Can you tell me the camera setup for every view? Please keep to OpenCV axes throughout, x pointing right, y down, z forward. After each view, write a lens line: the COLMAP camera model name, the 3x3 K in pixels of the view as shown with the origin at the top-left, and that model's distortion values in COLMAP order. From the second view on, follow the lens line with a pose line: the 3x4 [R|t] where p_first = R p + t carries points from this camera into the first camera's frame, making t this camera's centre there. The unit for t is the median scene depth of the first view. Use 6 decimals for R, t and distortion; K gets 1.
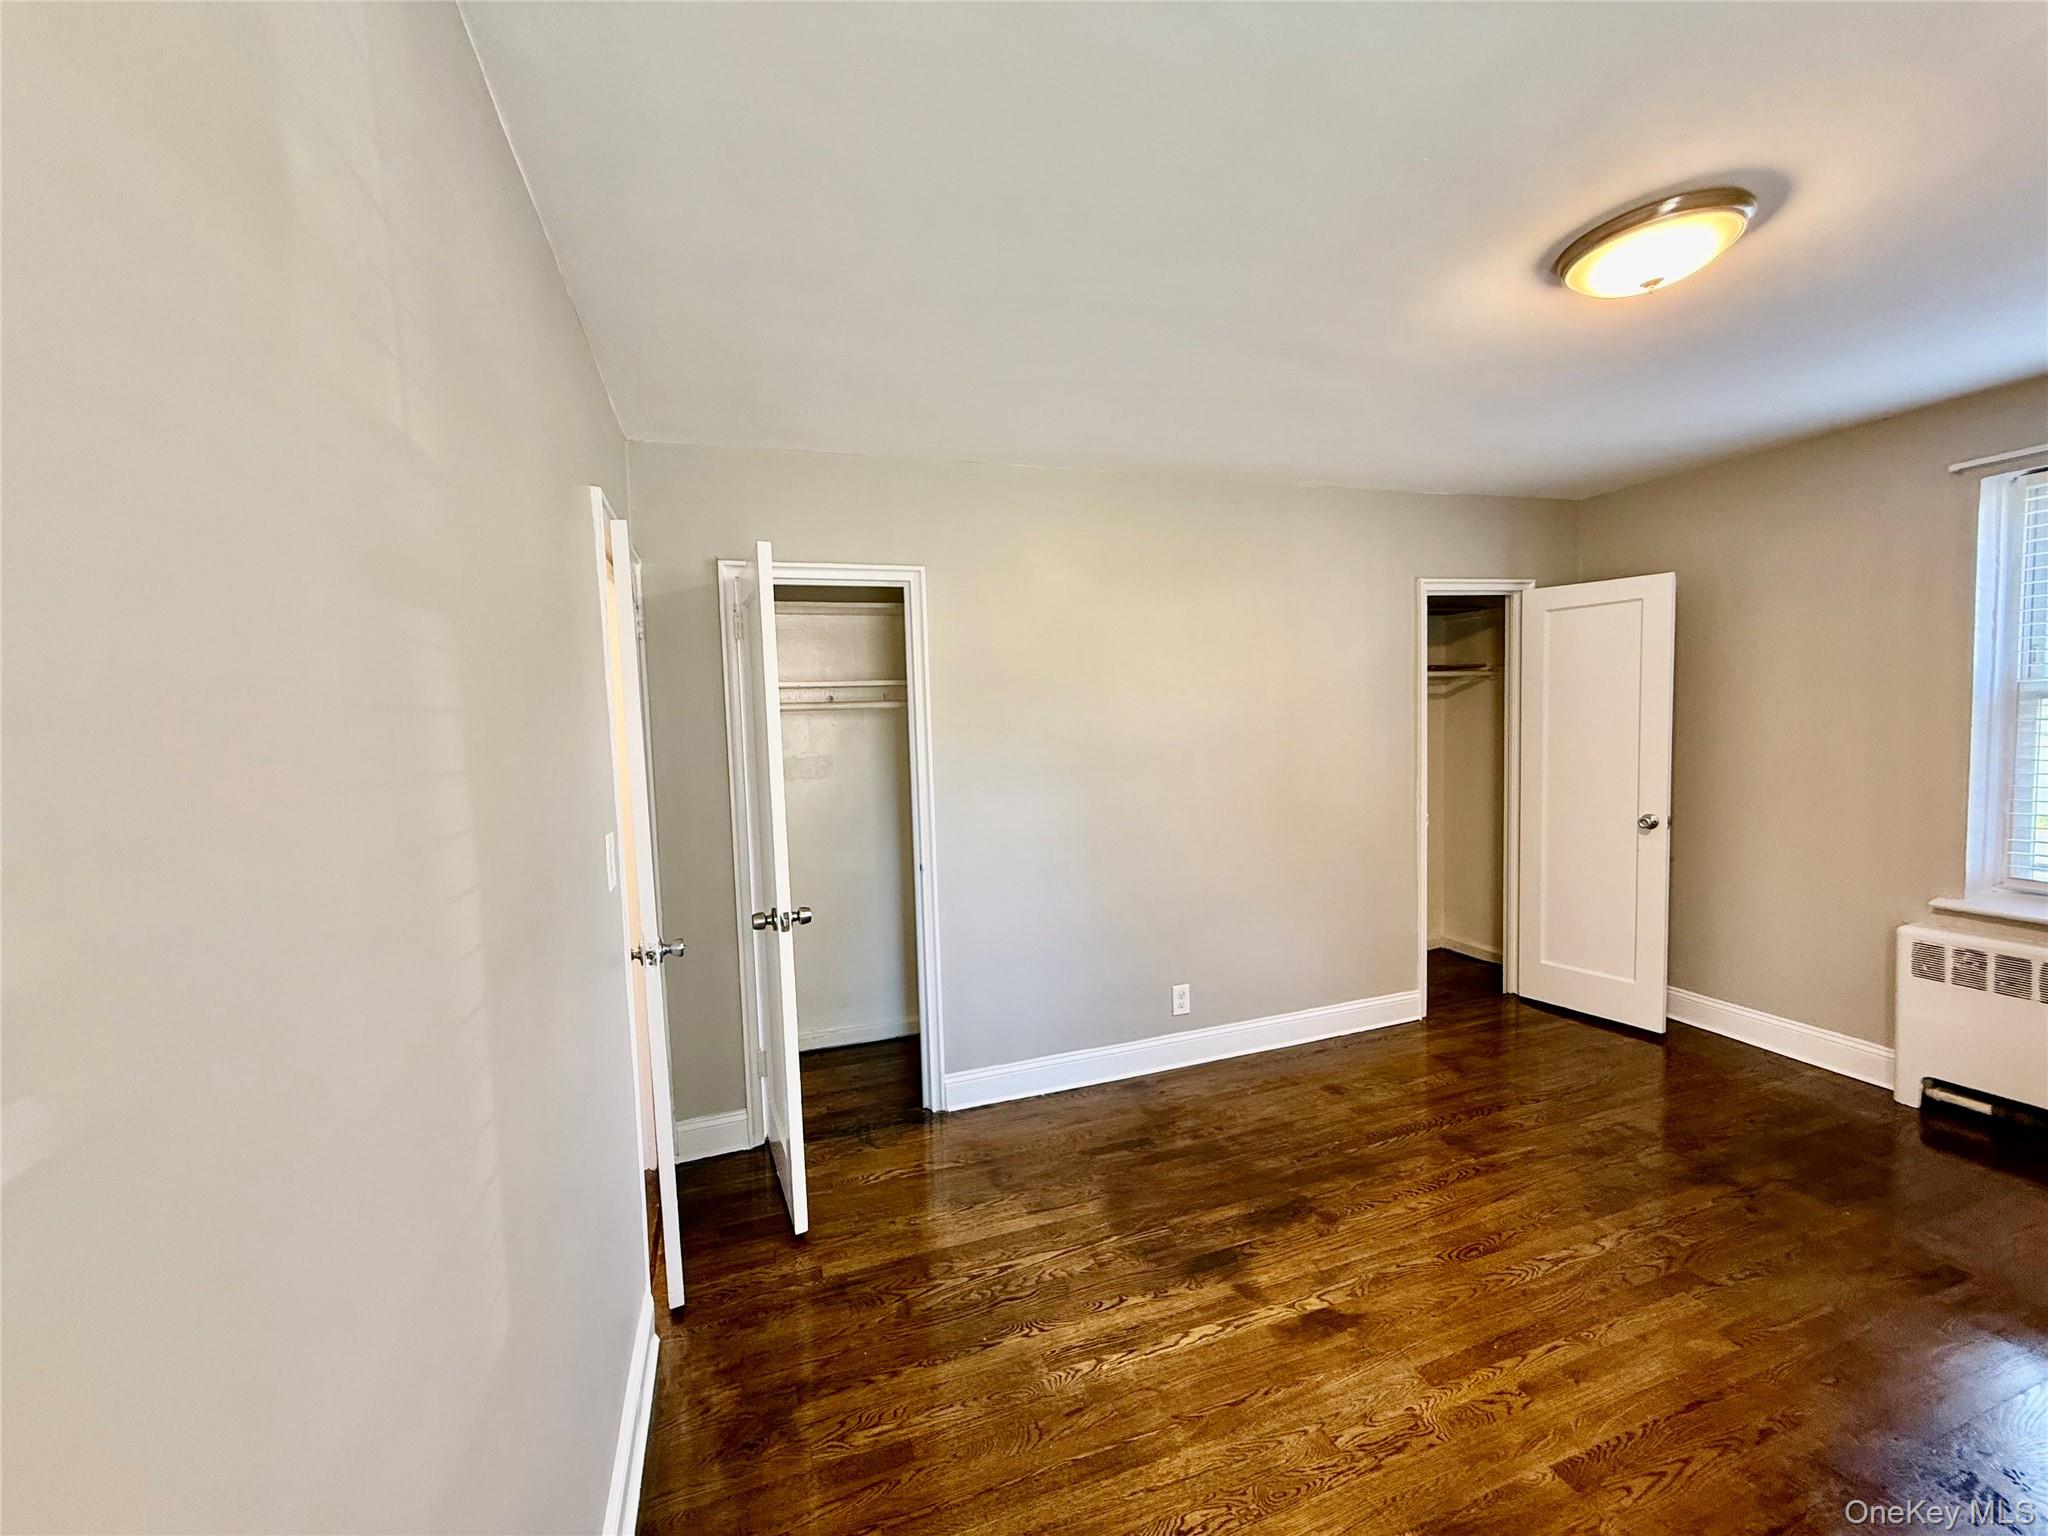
lens RADIAL K [[812.6, 0, 1019.1], [0, 812.6, 768.4], [0, 0, 1]] dist [-0.001261, 0.000164]
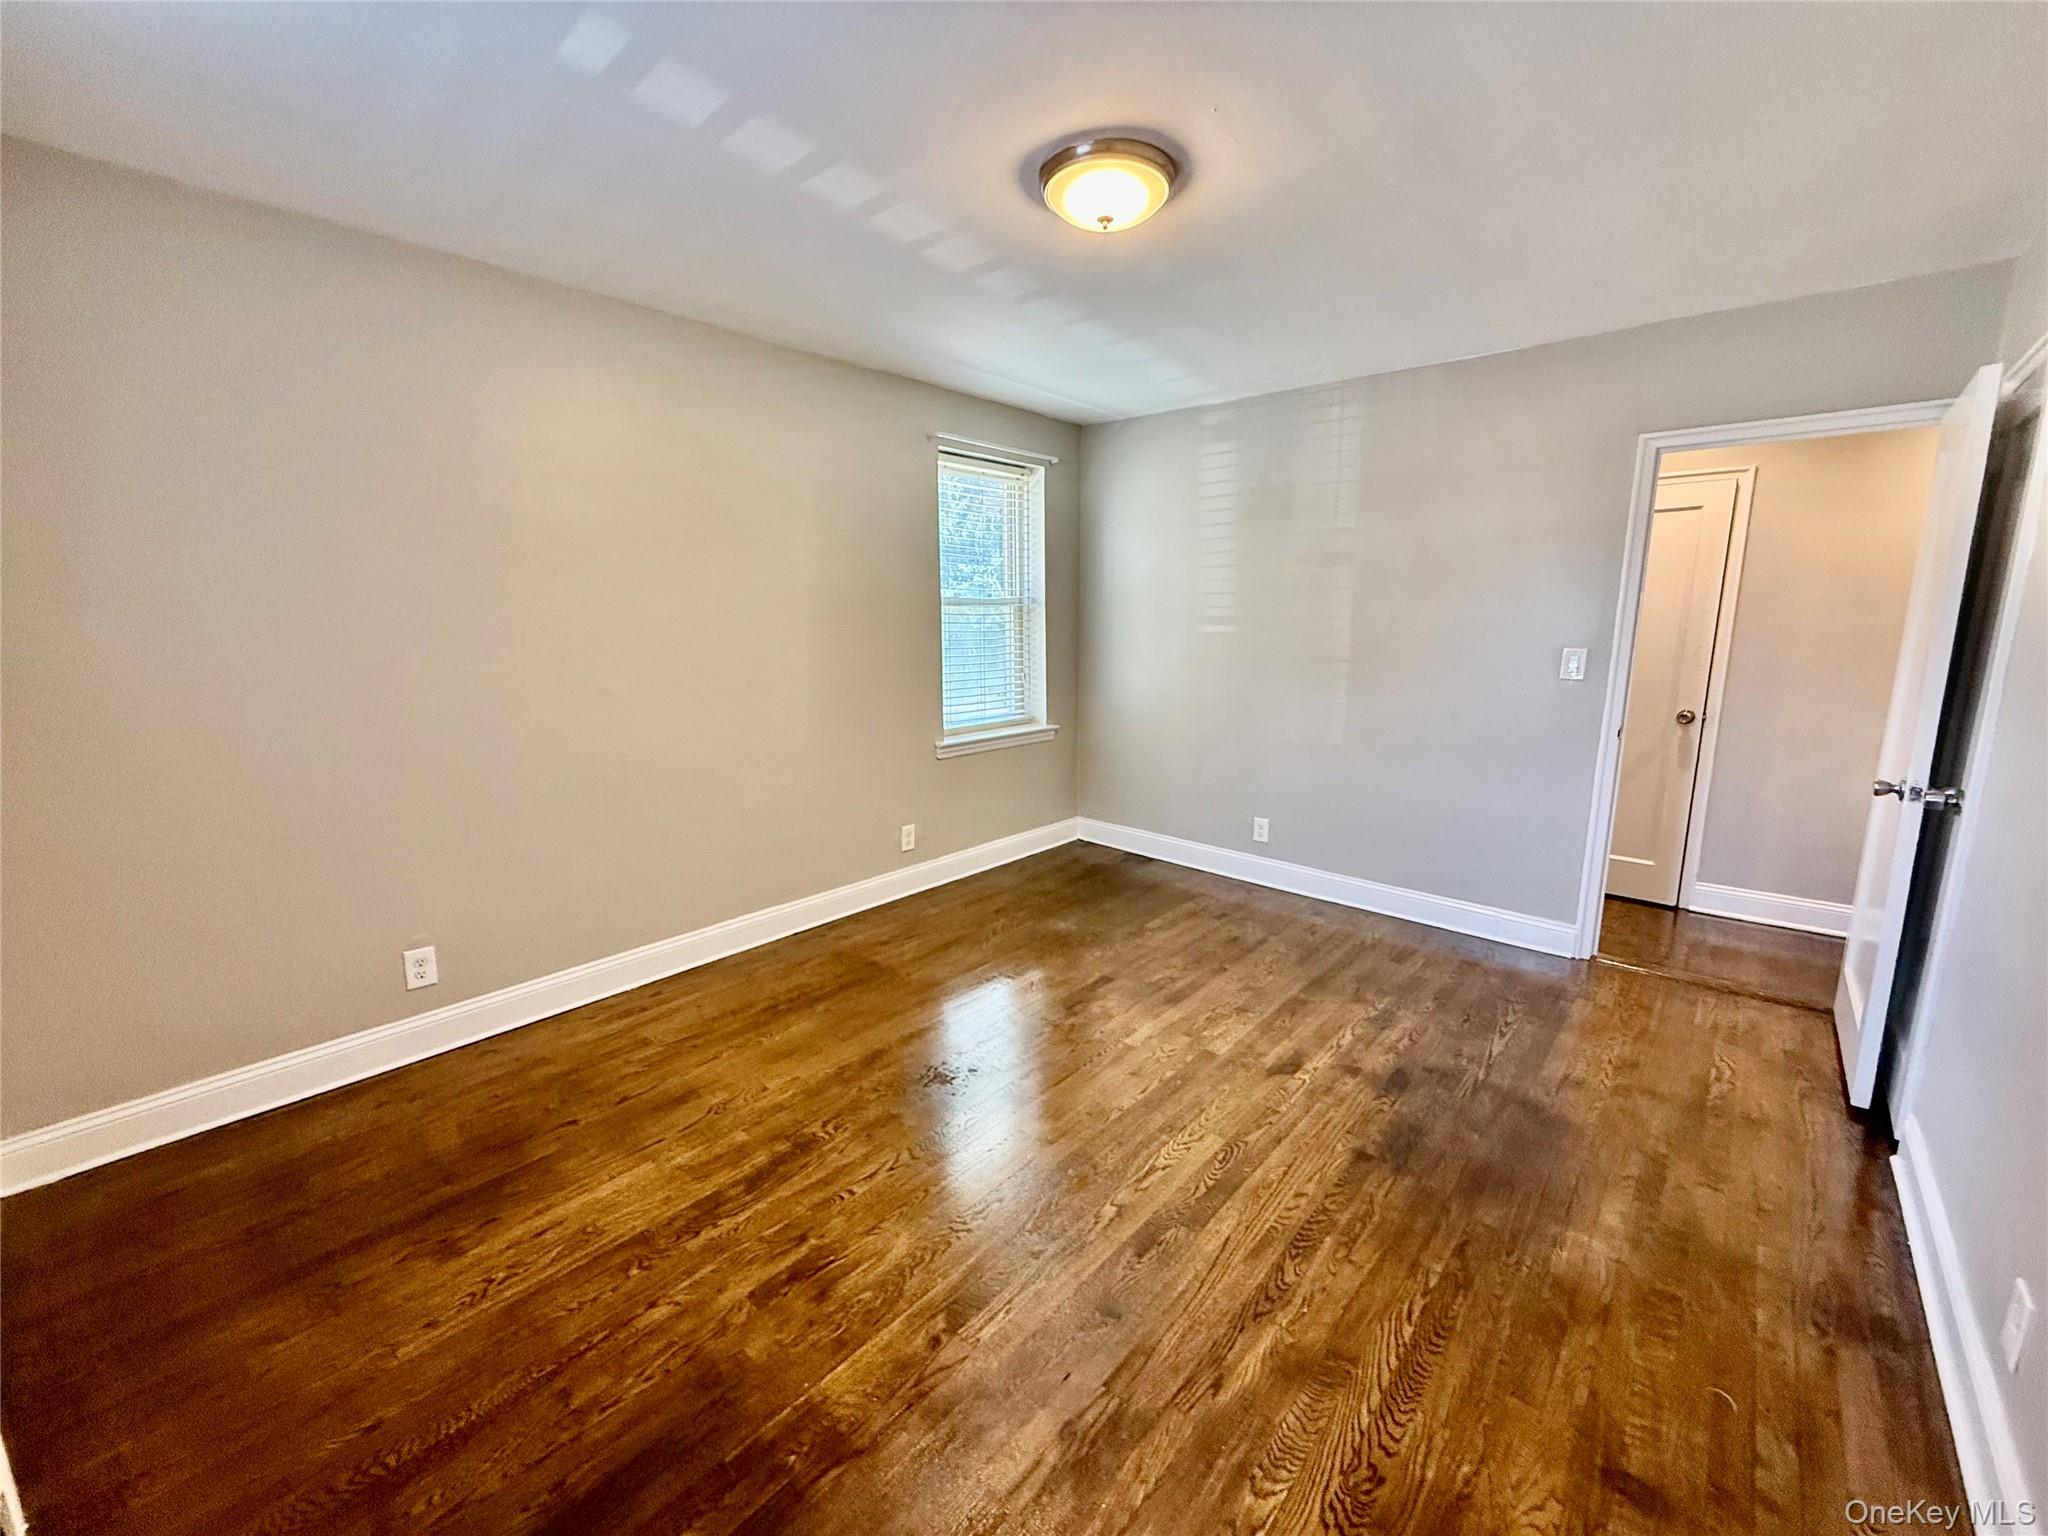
lens RADIAL K [[819.4, 0, 1024.0], [0, 819.4, 768.0], [0, 0, 1]] dist [0.003277, 0.000035]
pose [[-0.870653, 0.128403, -0.474843, 0.960115], [0.002961, 0.966680, 0.255972, -0.087137], [0.491888, 0.221456, -0.842023, 1.316632]]
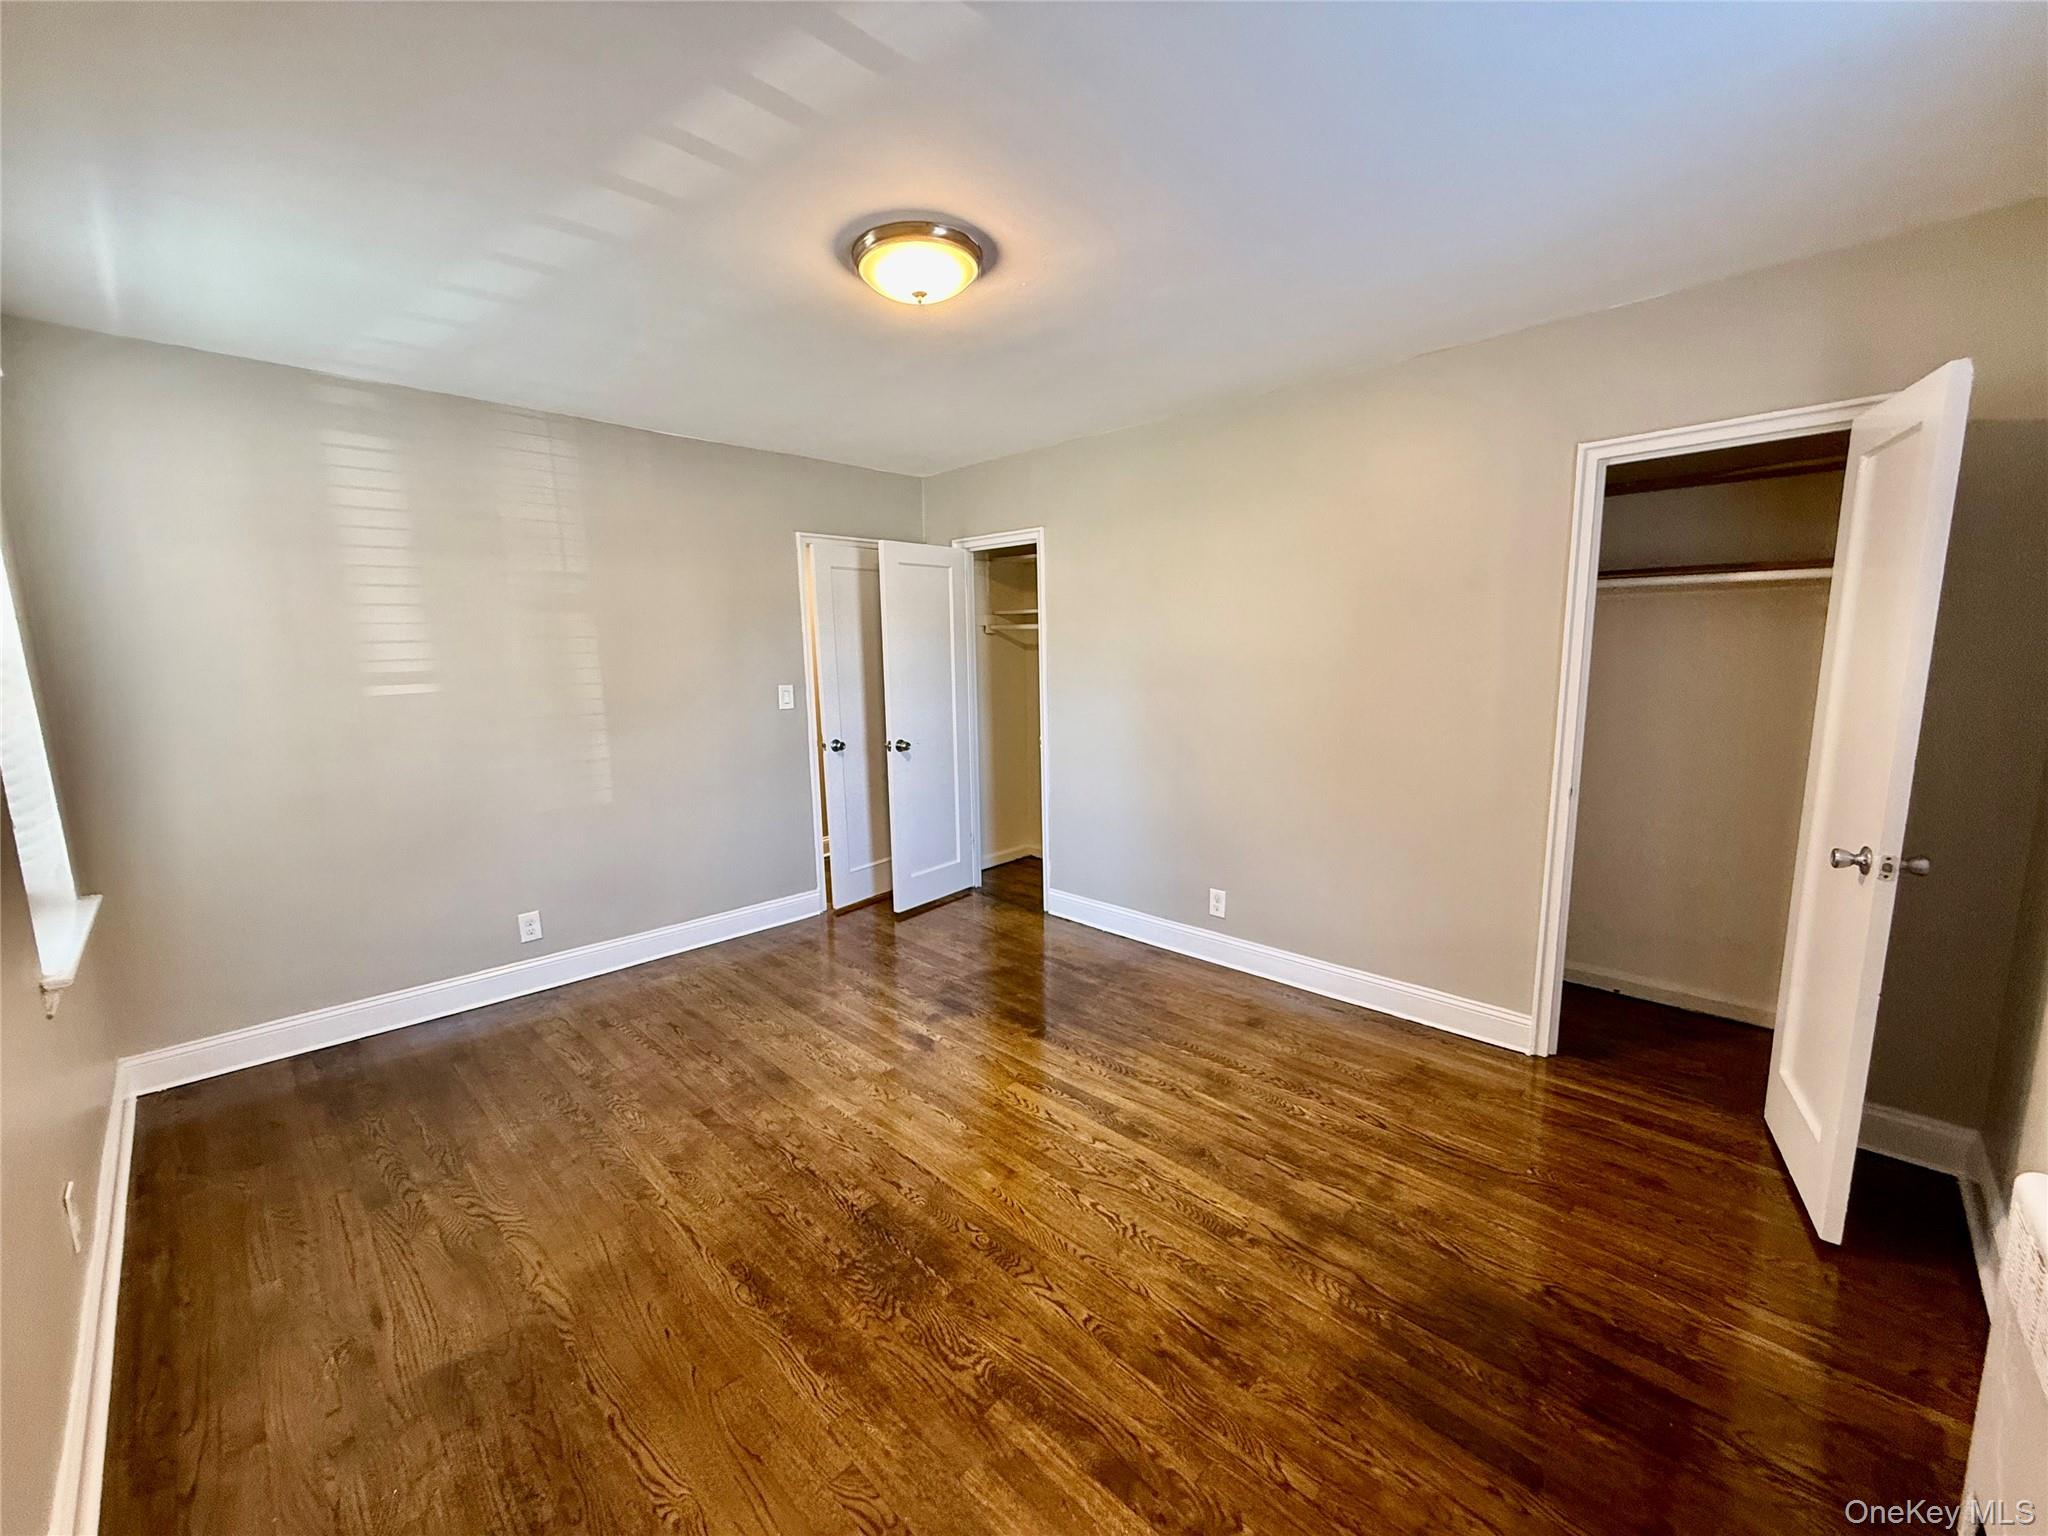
lens RADIAL K [[812.6, 0, 1019.1], [0, 812.6, 768.4], [0, 0, 1]] dist [-0.001261, 0.000164]
pose [[0.451639, 0.163791, -0.877038, 1.270408], [-0.056413, 0.986280, 0.155142, -0.058529], [0.890416, -0.020592, 0.454682, 0.348616]]
